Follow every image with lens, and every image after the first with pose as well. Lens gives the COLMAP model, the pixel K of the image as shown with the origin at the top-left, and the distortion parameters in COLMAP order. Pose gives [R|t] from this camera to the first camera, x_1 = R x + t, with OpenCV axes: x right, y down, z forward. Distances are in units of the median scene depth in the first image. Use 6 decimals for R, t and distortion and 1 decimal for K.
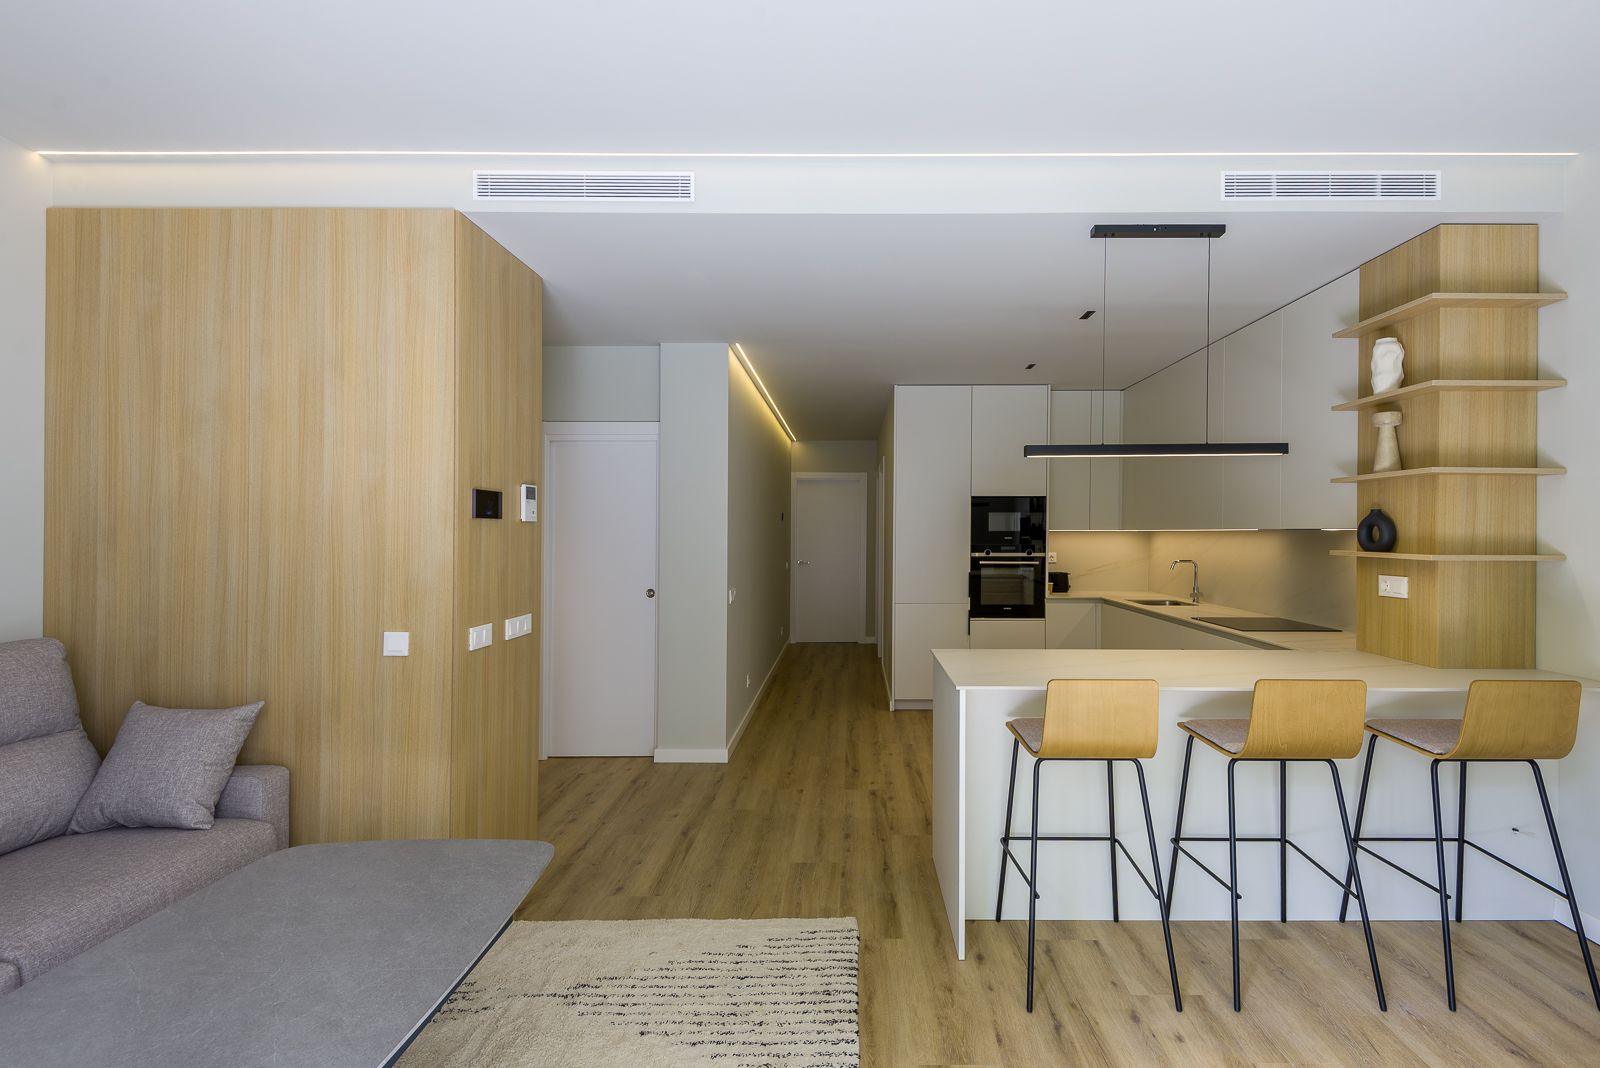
lens RADIAL K [[728.6, 0, 852.0], [0, 728.6, 542.5], [0, 0, 1]] dist [0.017877, -0.008410]
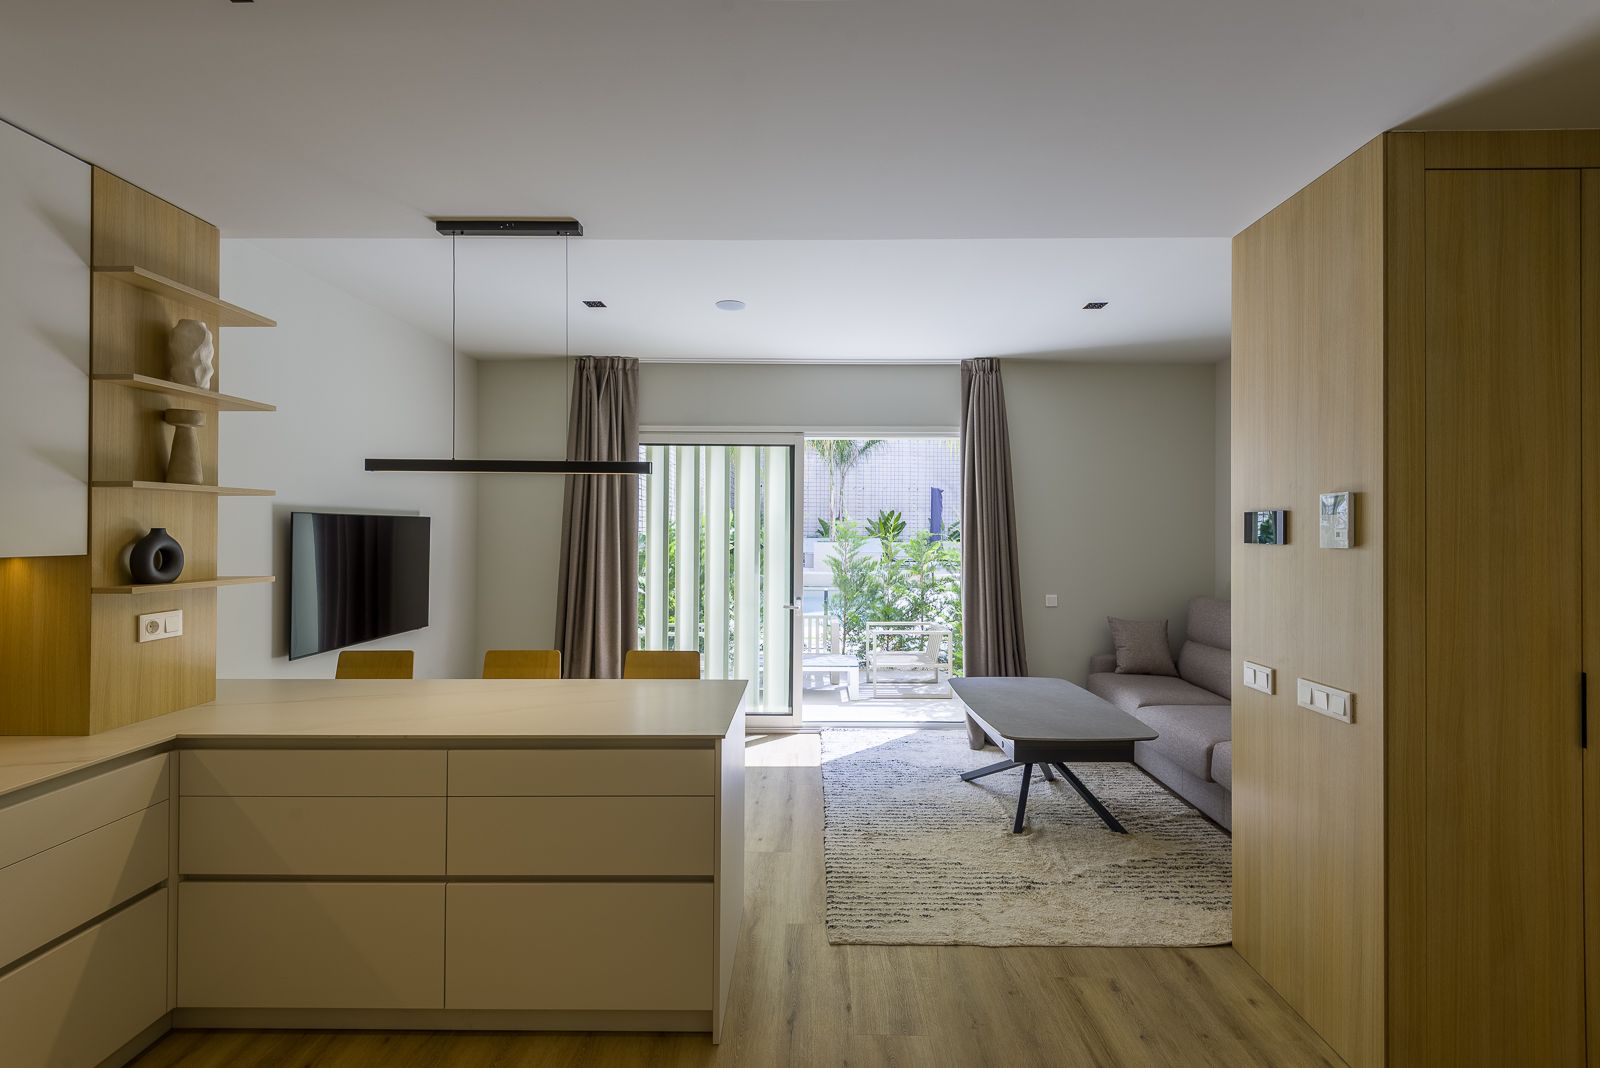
lens RADIAL K [[728.6, 0, 800.5], [0, 728.6, 527.5], [0, 0, 1]] dist [0.017877, -0.008410]
pose [[-0.999899, -0.002138, 0.014082, 0.030544], [-0.002111, 0.999996, 0.001952, -0.051994], [-0.014086, 0.001922, -0.999899, 1.858582]]
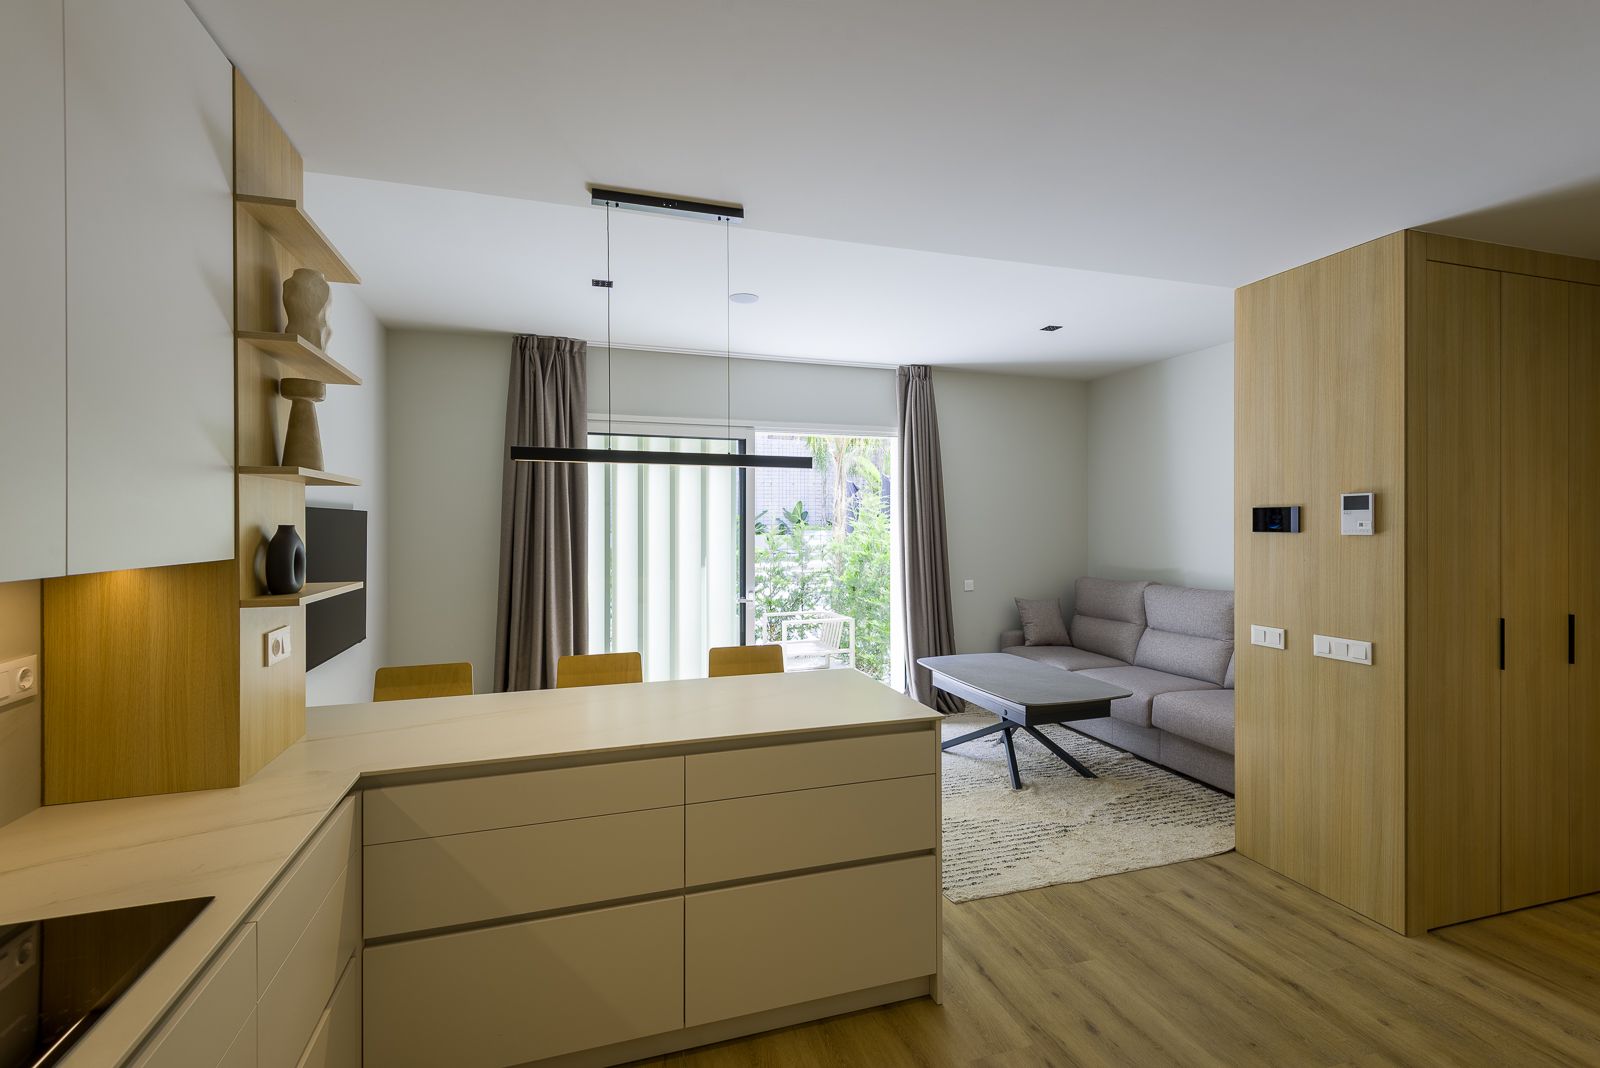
lens RADIAL K [[728.6, 0, 798.3], [0, 728.6, 526.8], [0, 0, 1]] dist [0.017877, -0.008410]
pose [[-0.952606, 0.004413, -0.304174, 0.515558], [0.001436, 0.999949, 0.010010, -0.052572], [0.304203, 0.009099, -0.952564, 1.823403]]
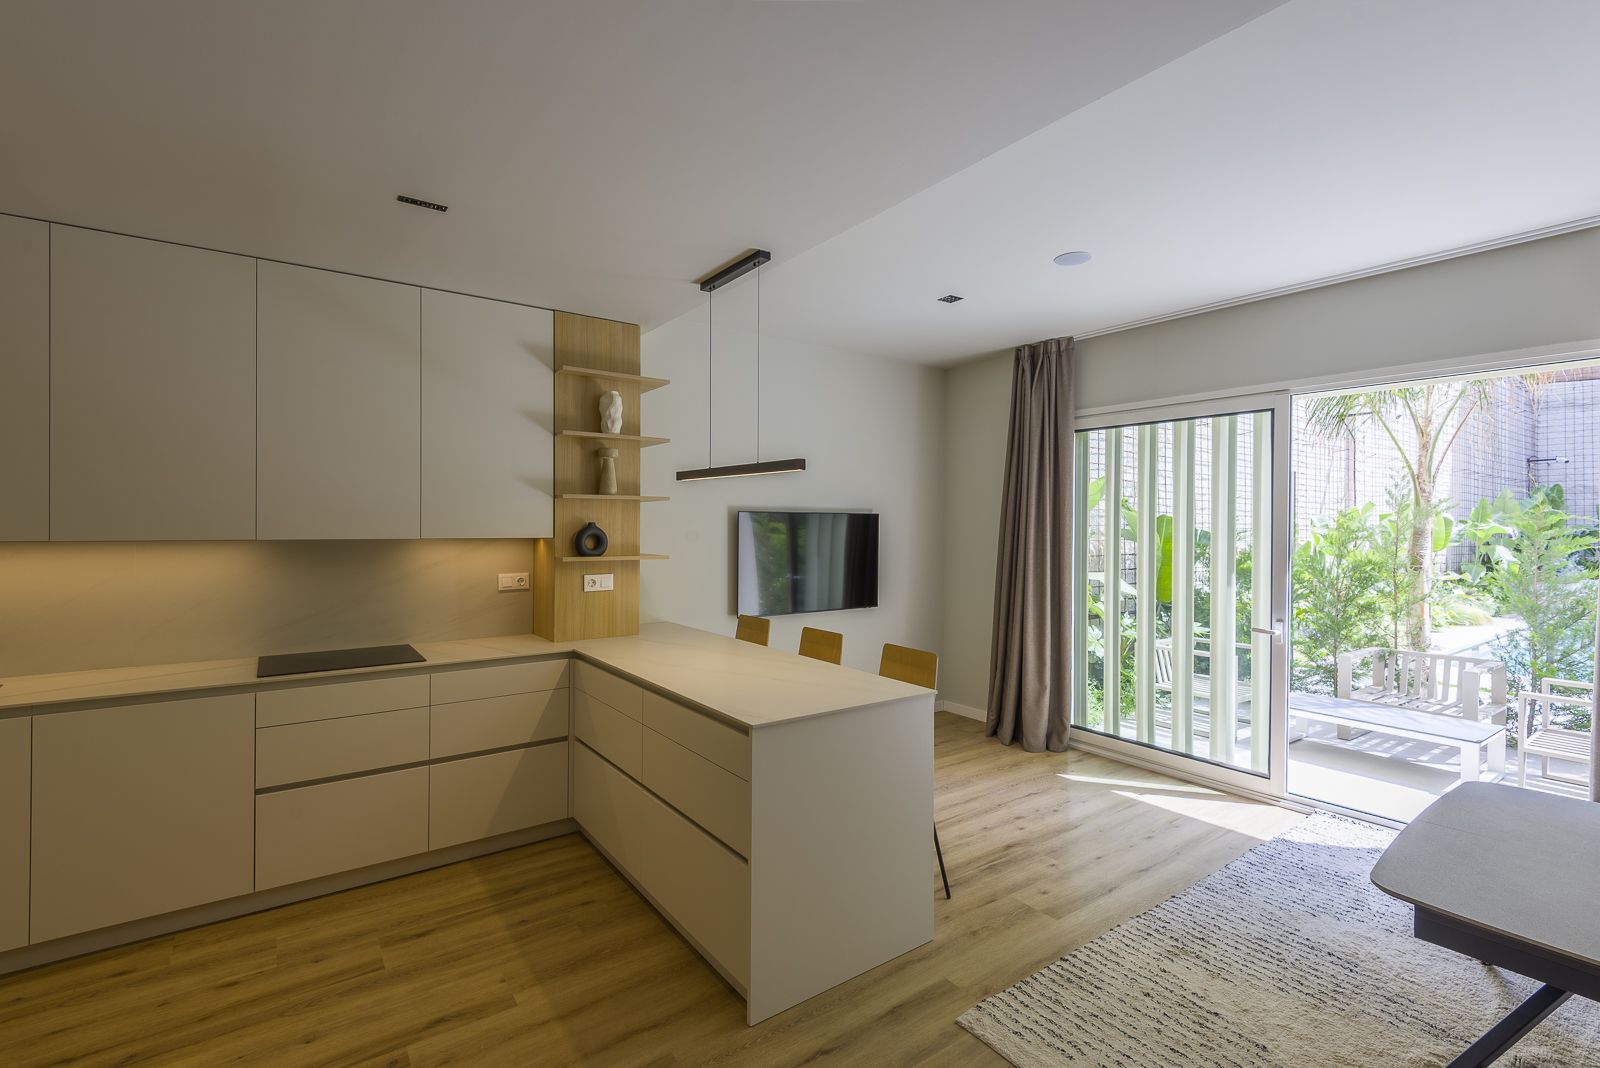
lens RADIAL K [[728.6, 0, 788.9], [0, 728.6, 524.5], [0, 0, 1]] dist [0.017877, -0.008410]
pose [[-0.575400, -0.000476, 0.817872, -0.526530], [0.000323, 1.000000, 0.000810, -0.045143], [-0.817872, 0.000730, -0.575400, 1.516875]]
